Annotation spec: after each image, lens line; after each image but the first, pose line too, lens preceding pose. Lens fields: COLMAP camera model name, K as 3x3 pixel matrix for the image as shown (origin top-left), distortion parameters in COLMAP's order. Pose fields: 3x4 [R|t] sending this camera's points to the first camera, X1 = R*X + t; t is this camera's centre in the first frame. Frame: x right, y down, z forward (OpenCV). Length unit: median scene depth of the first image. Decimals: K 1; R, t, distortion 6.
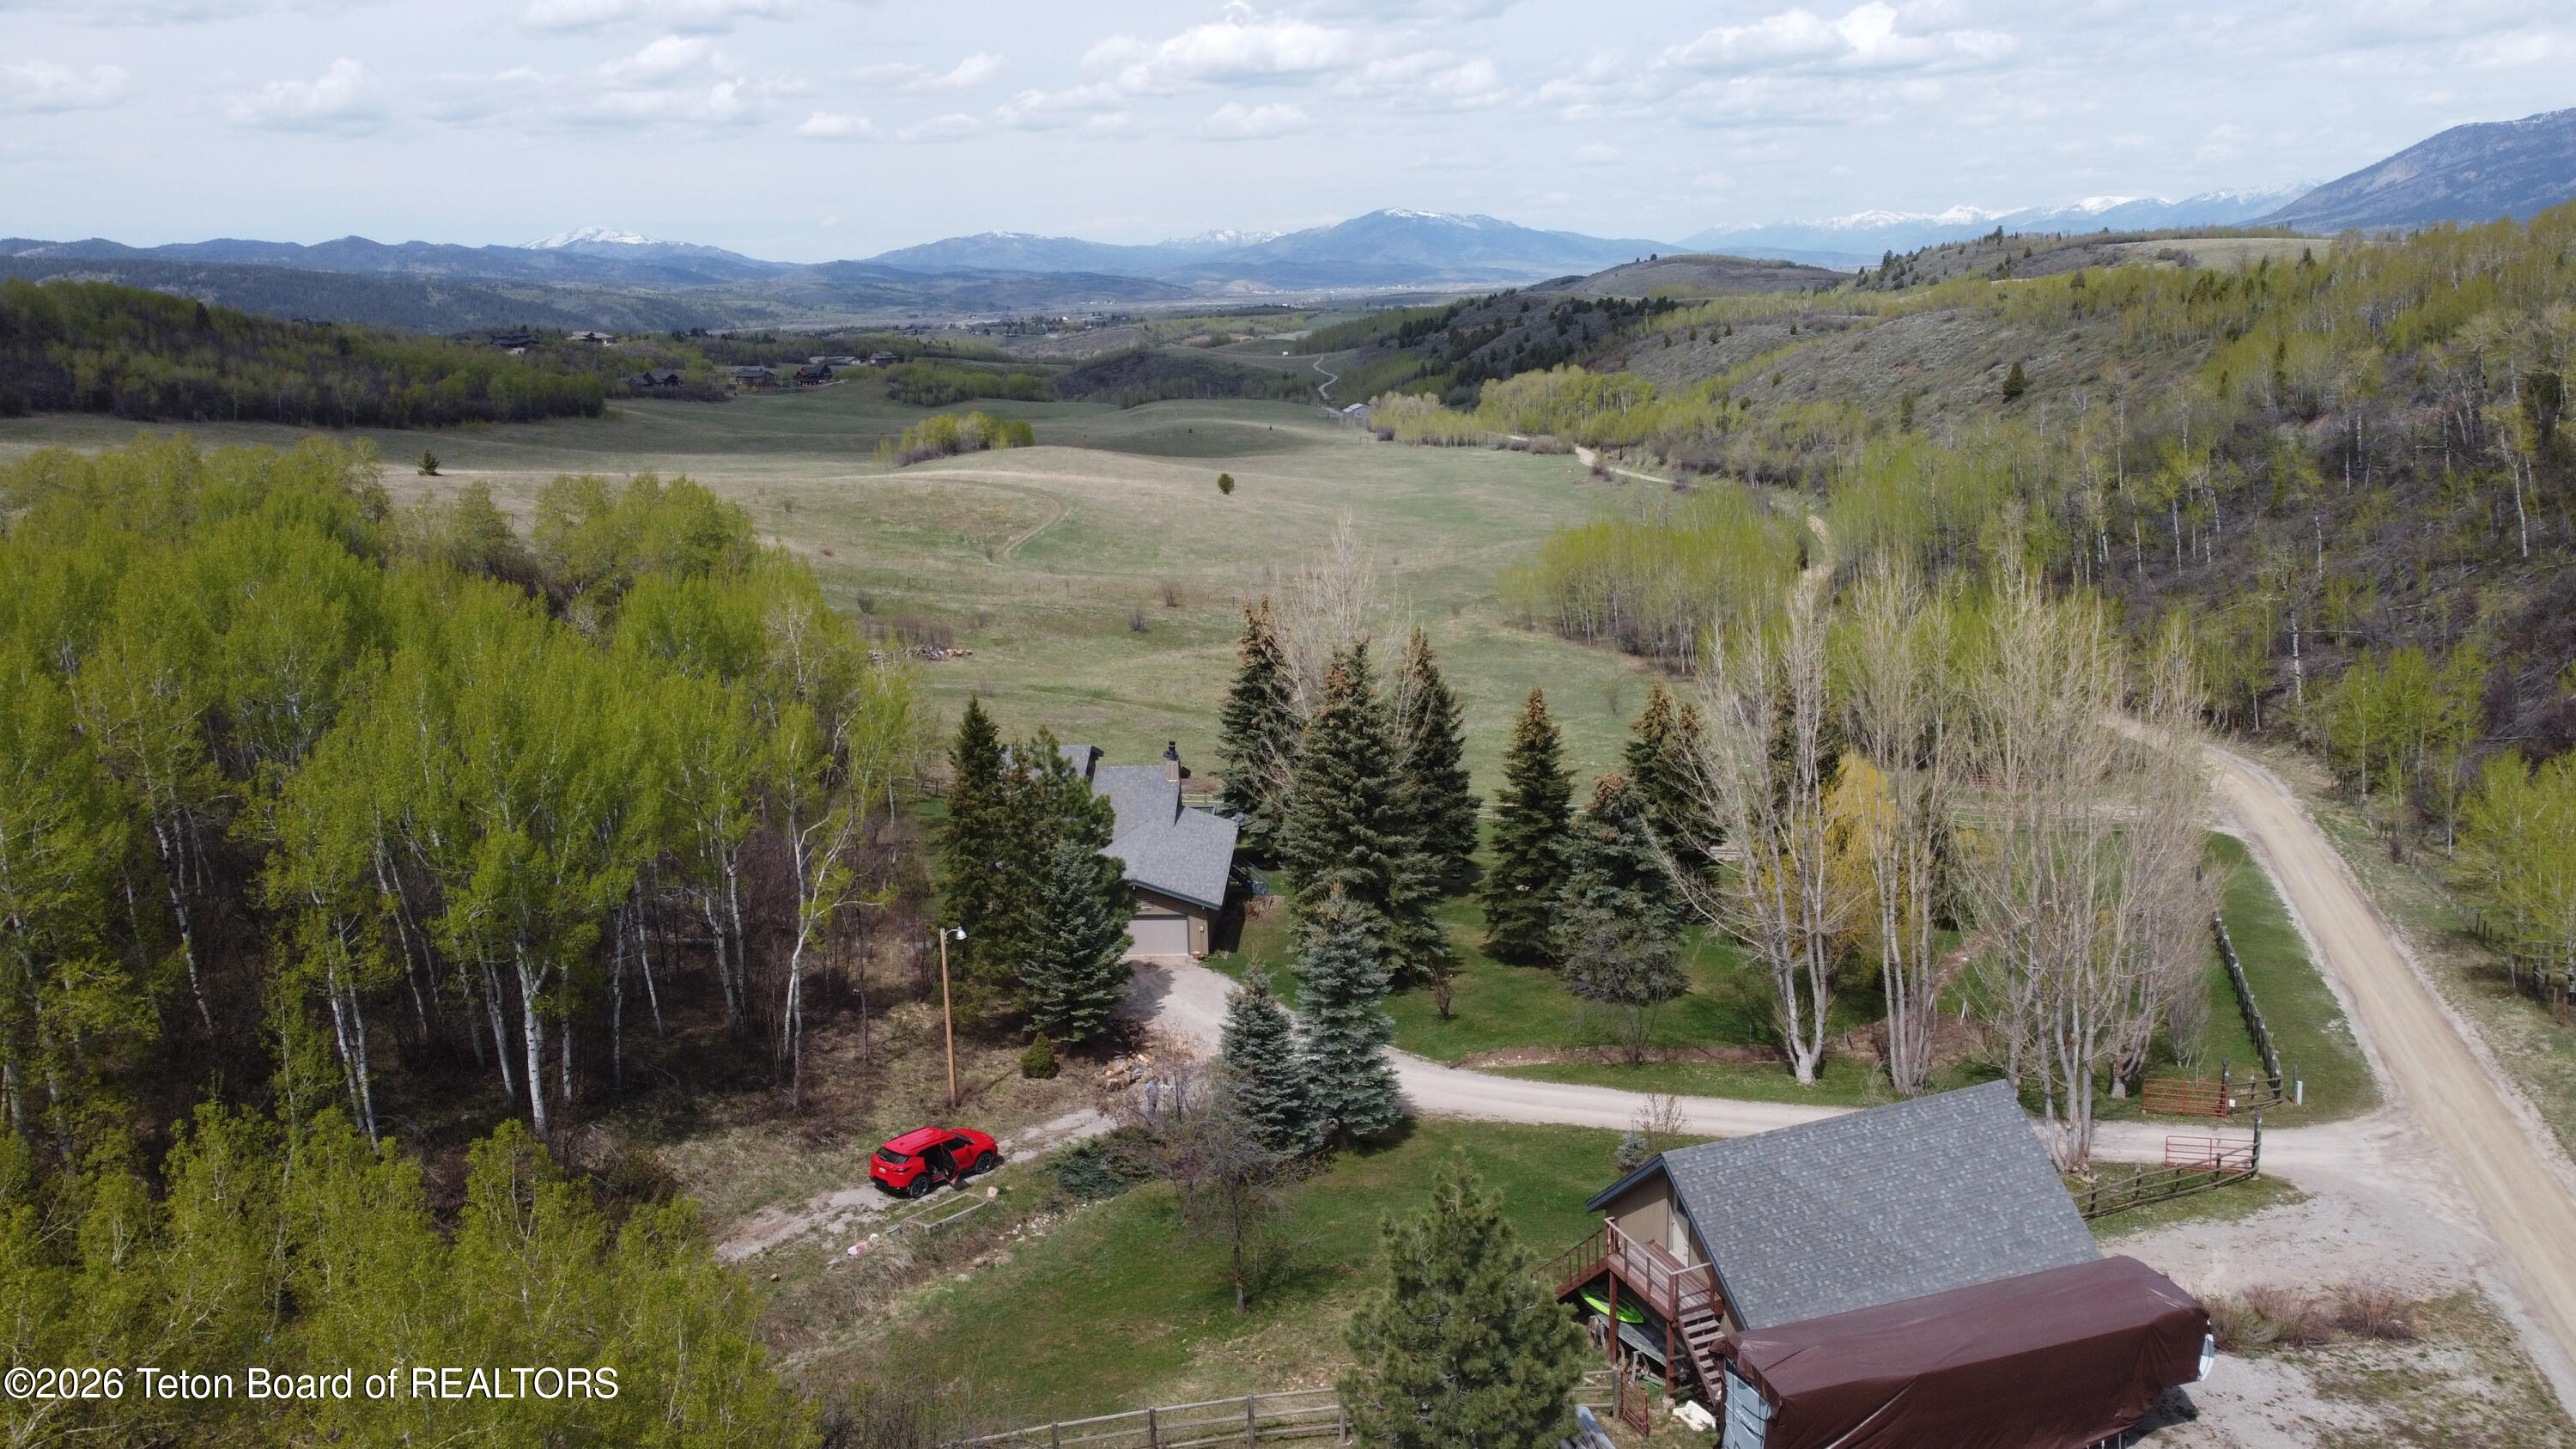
lens RADIAL K [[1948.1, 0, 1280.9], [0, 1948.1, 711.7], [0, 0, 1]] dist [0.004307, -0.003426]
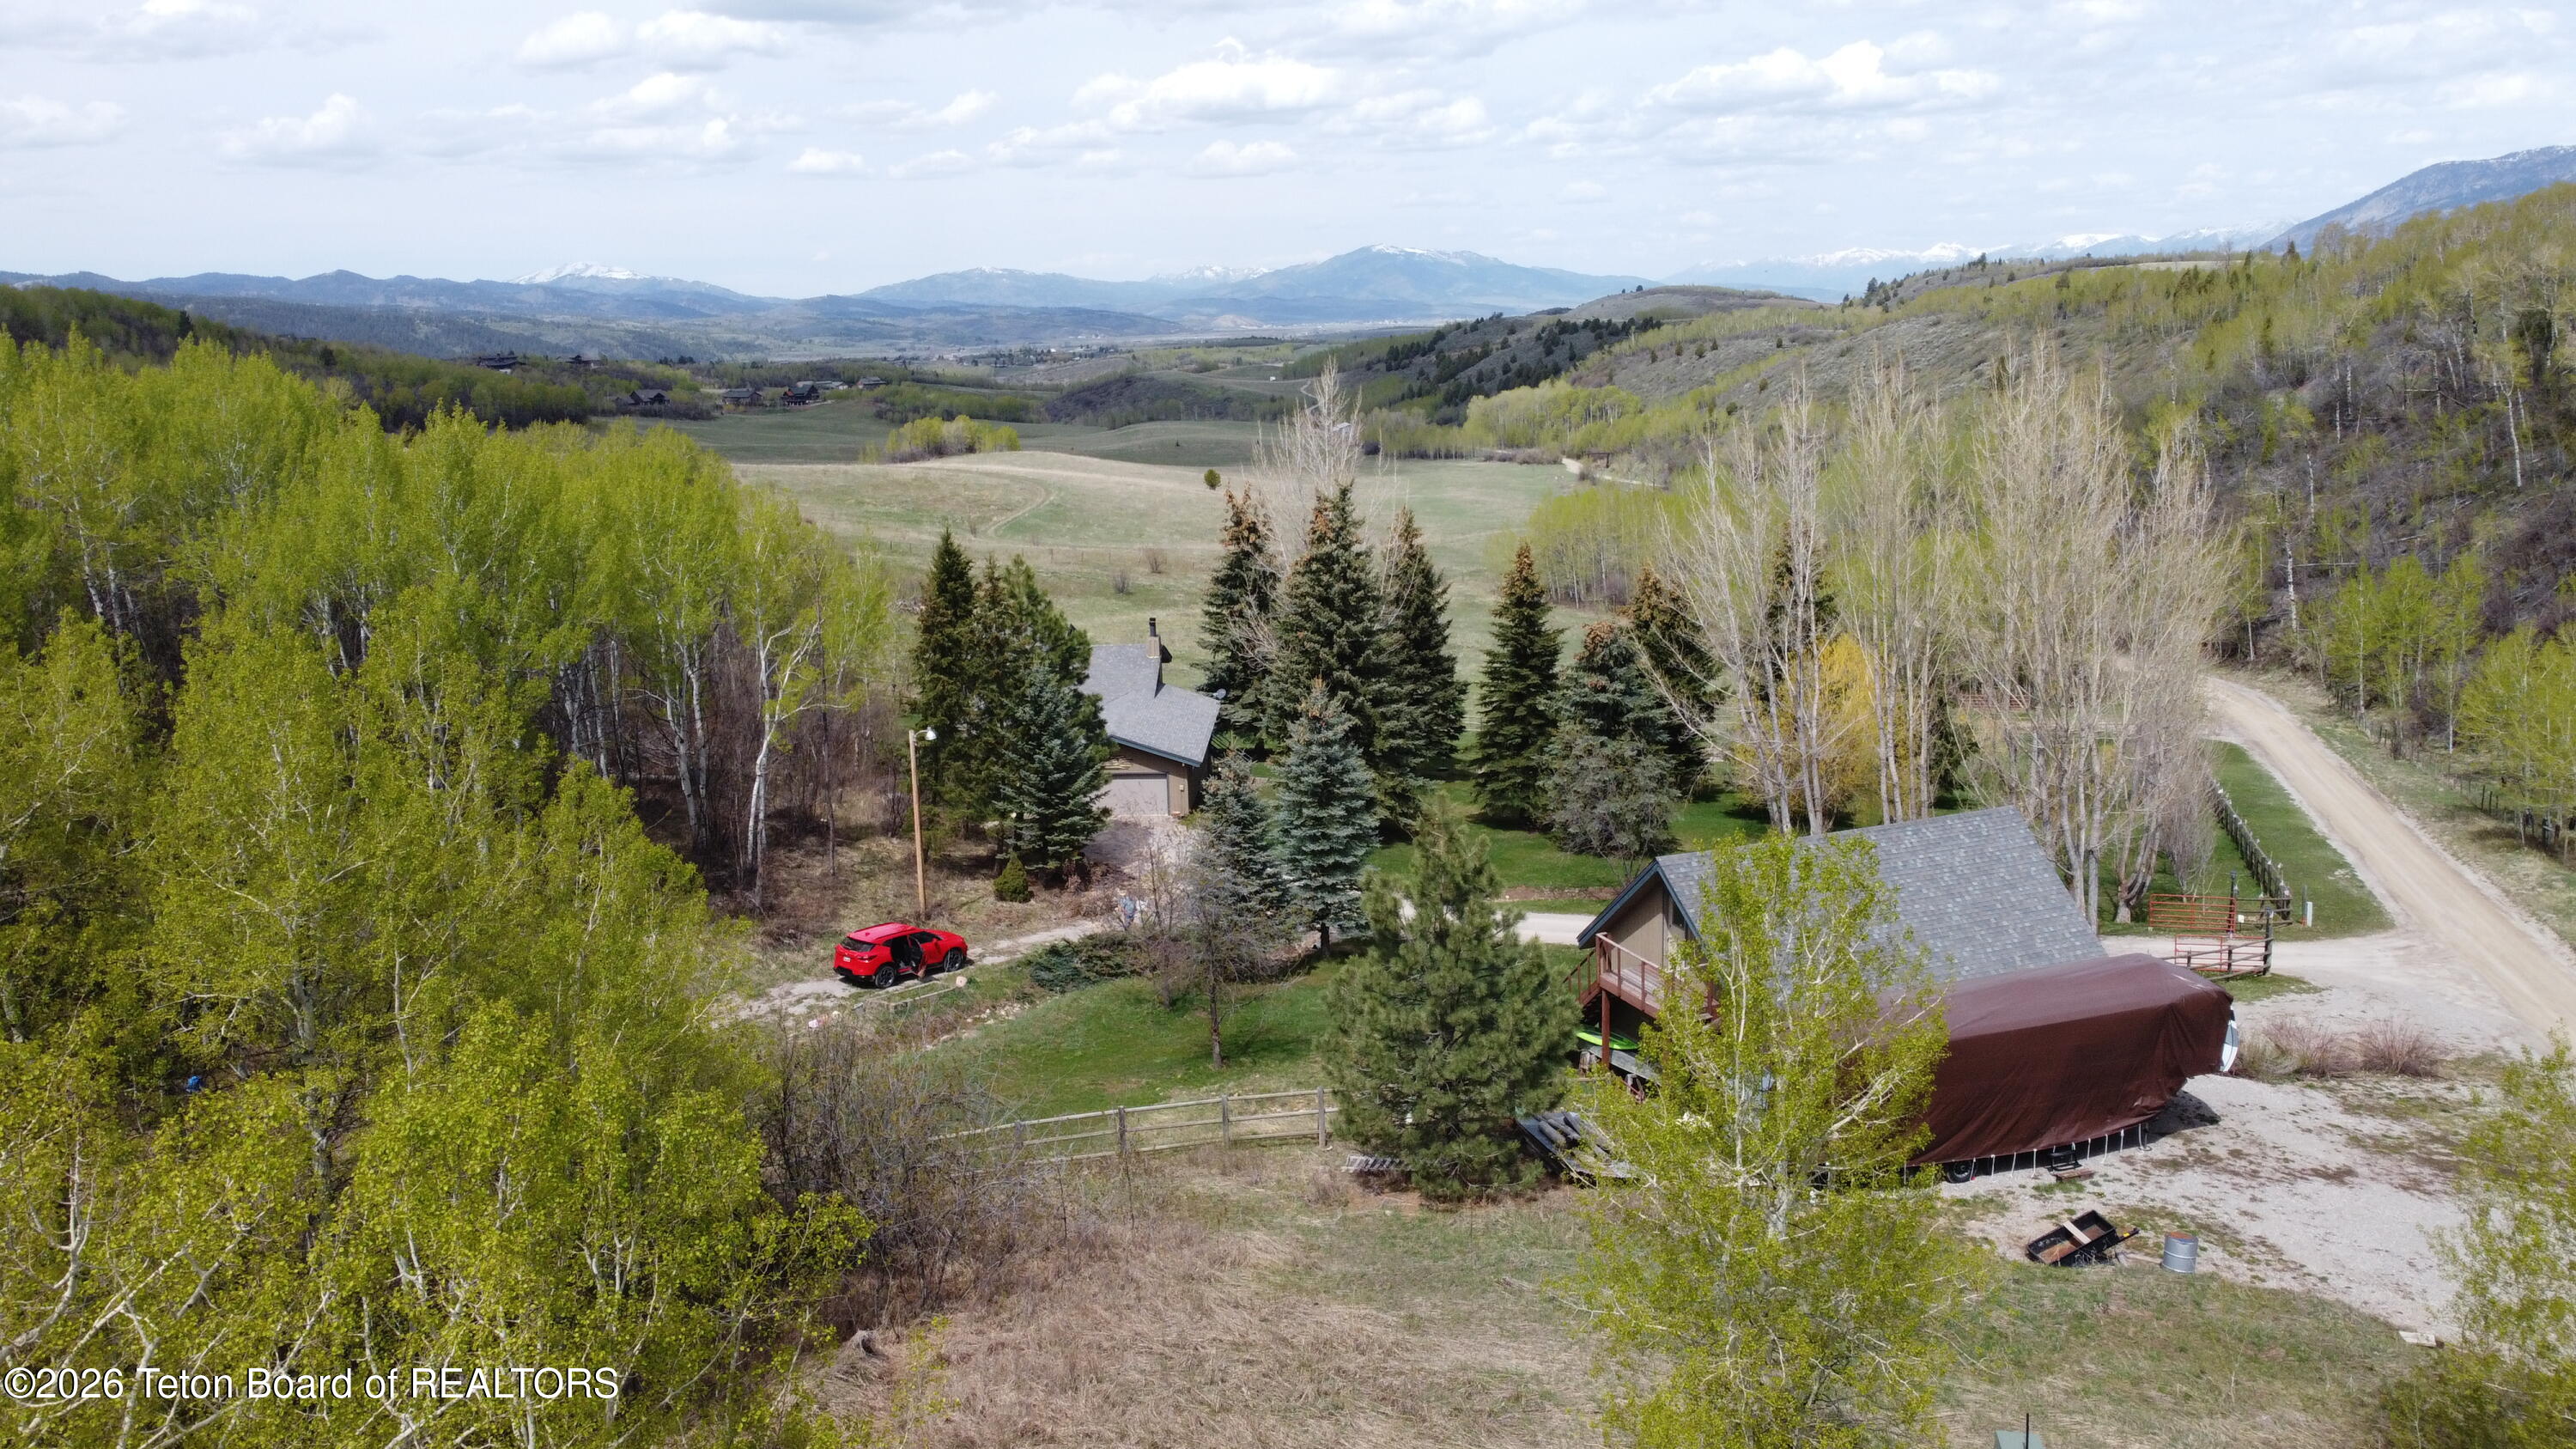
lens RADIAL K [[1948.1, 0, 1280.9], [0, 1948.1, 711.7], [0, 0, 1]] dist [0.004307, -0.003426]
pose [[0.999979, 0.001020, 0.006477, 0.001110], [-0.000889, 0.999796, -0.020170, 0.039672], [-0.006497, 0.020164, 0.999776, 0.010168]]
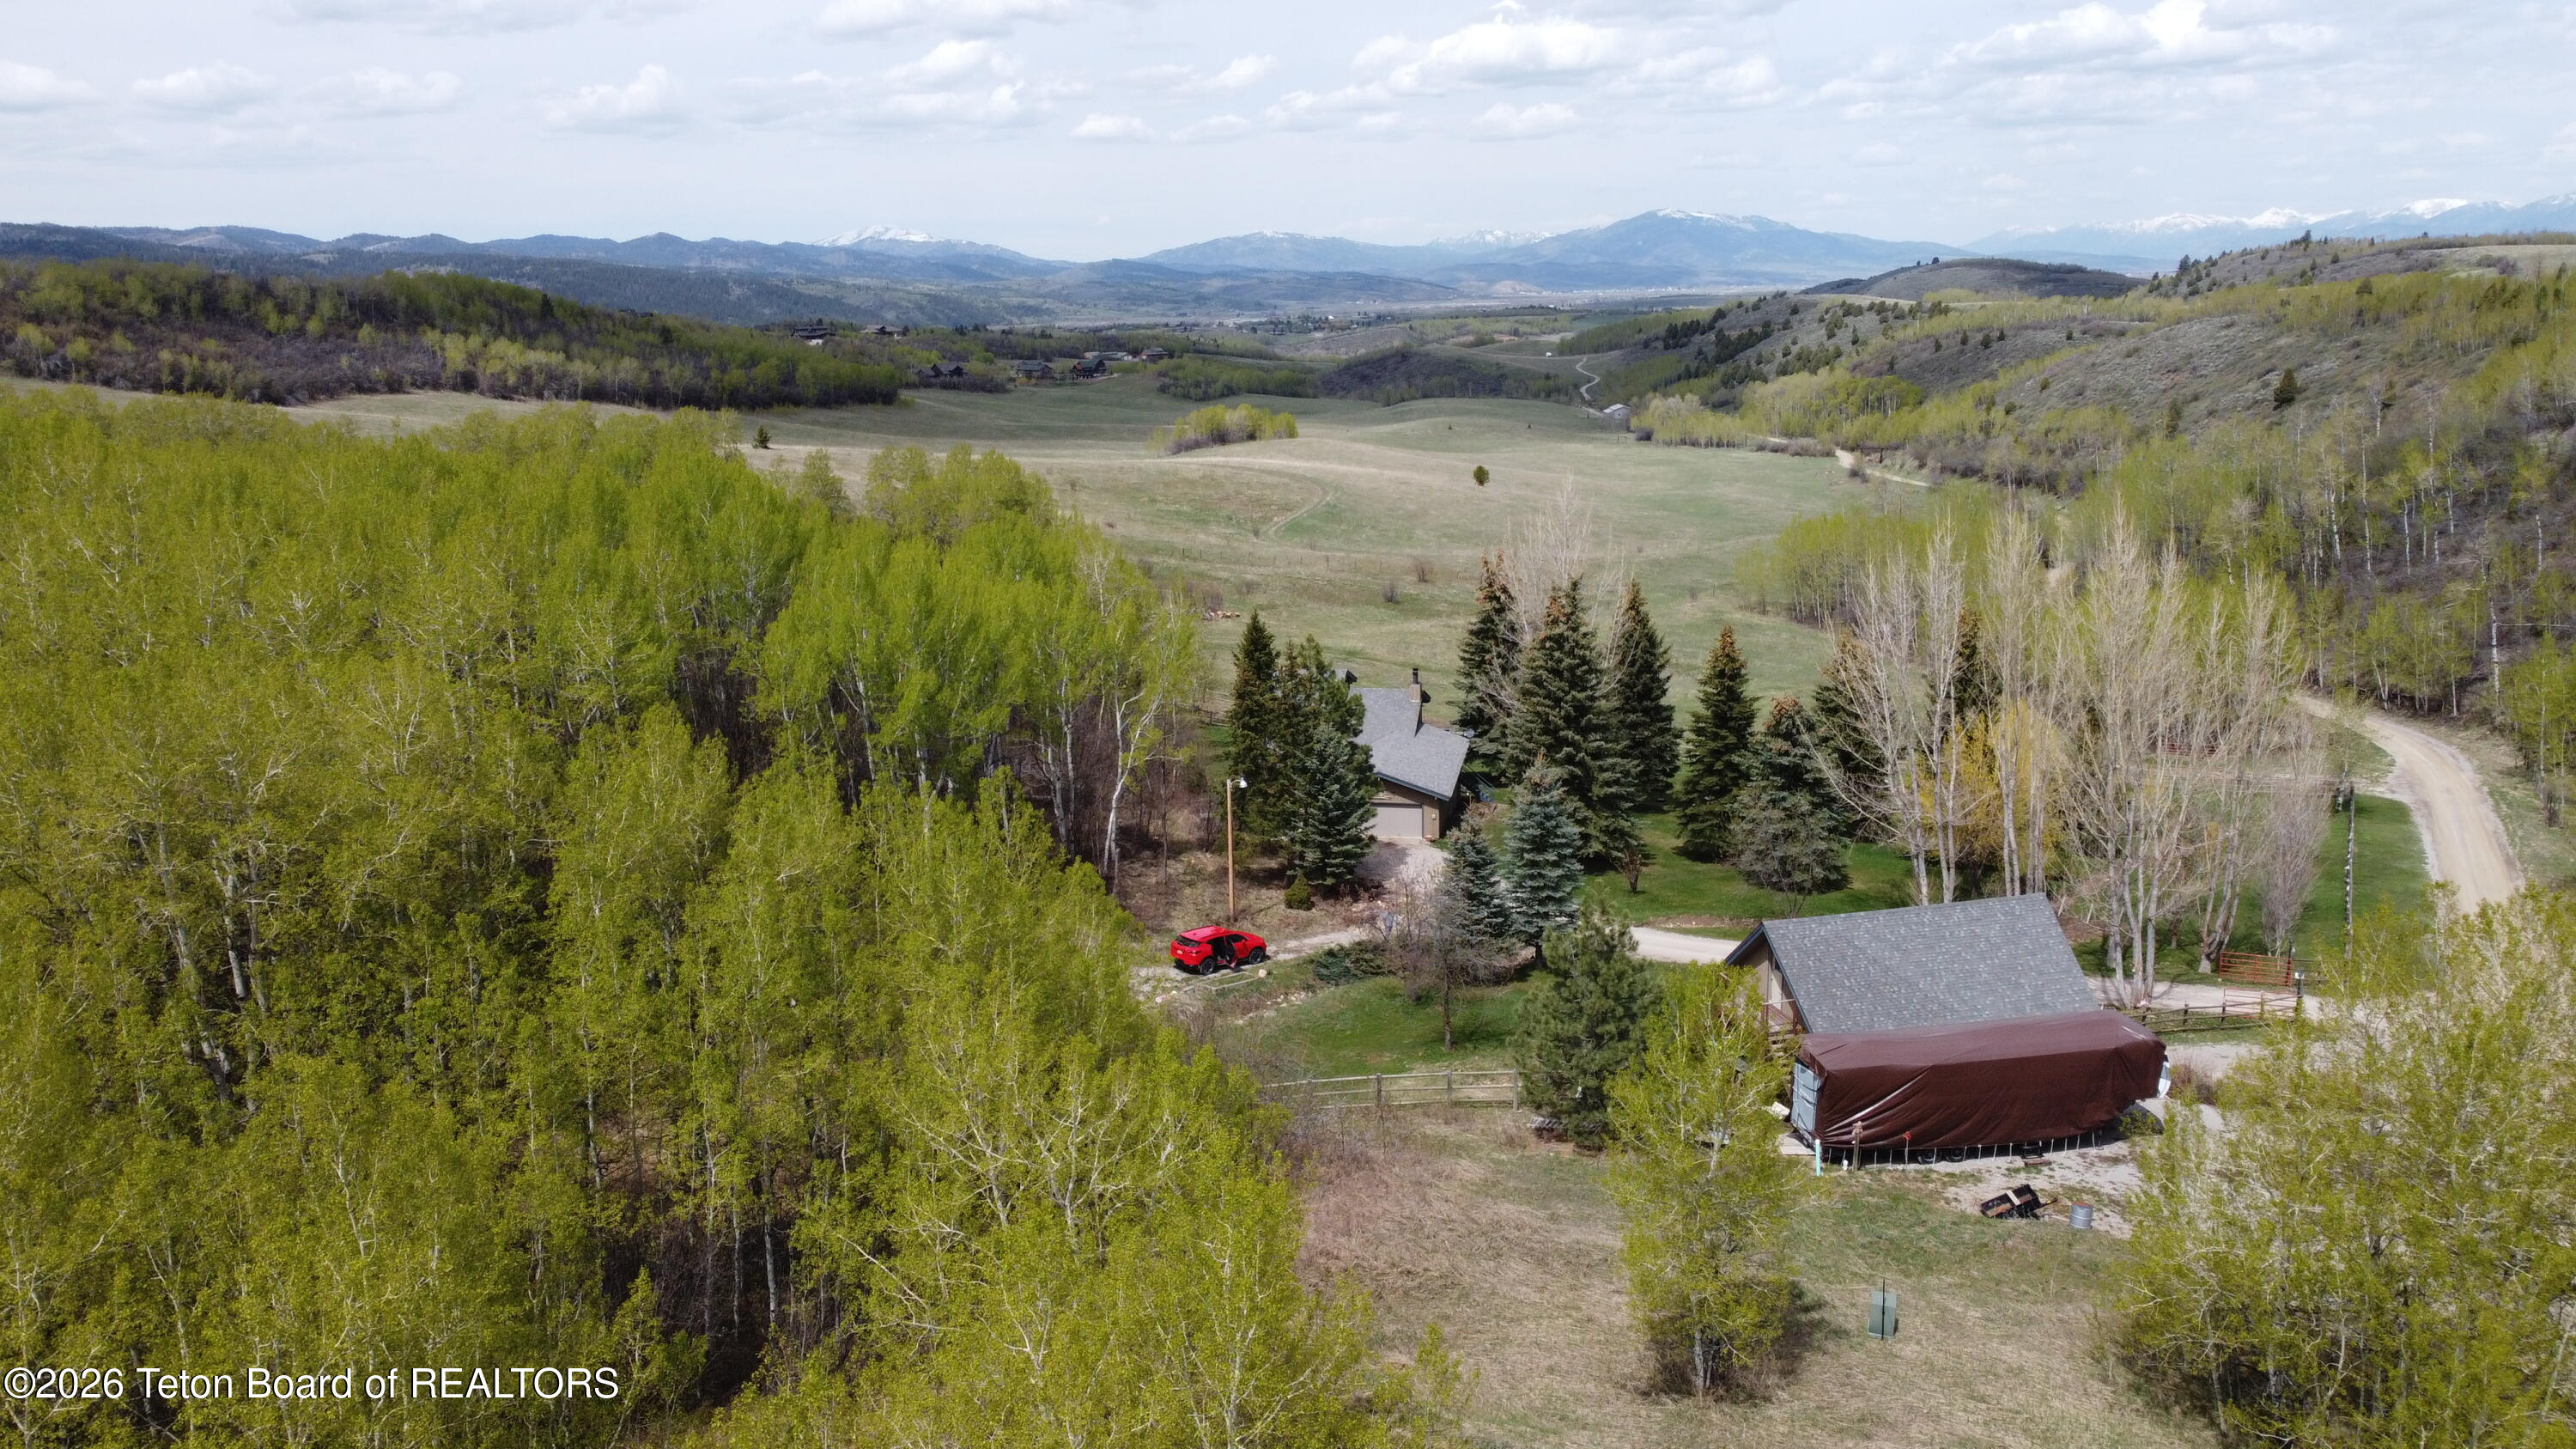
lens RADIAL K [[1956.9, 0, 1269.7], [0, 1956.9, 715.7], [0, 0, 1]] dist [0.003755, -0.007184]
pose [[0.990367, 0.037429, -0.133316, 0.007390], [-0.037324, 0.999298, 0.003293, 0.020970], [0.133346, 0.001715, 0.991068, -0.088423]]
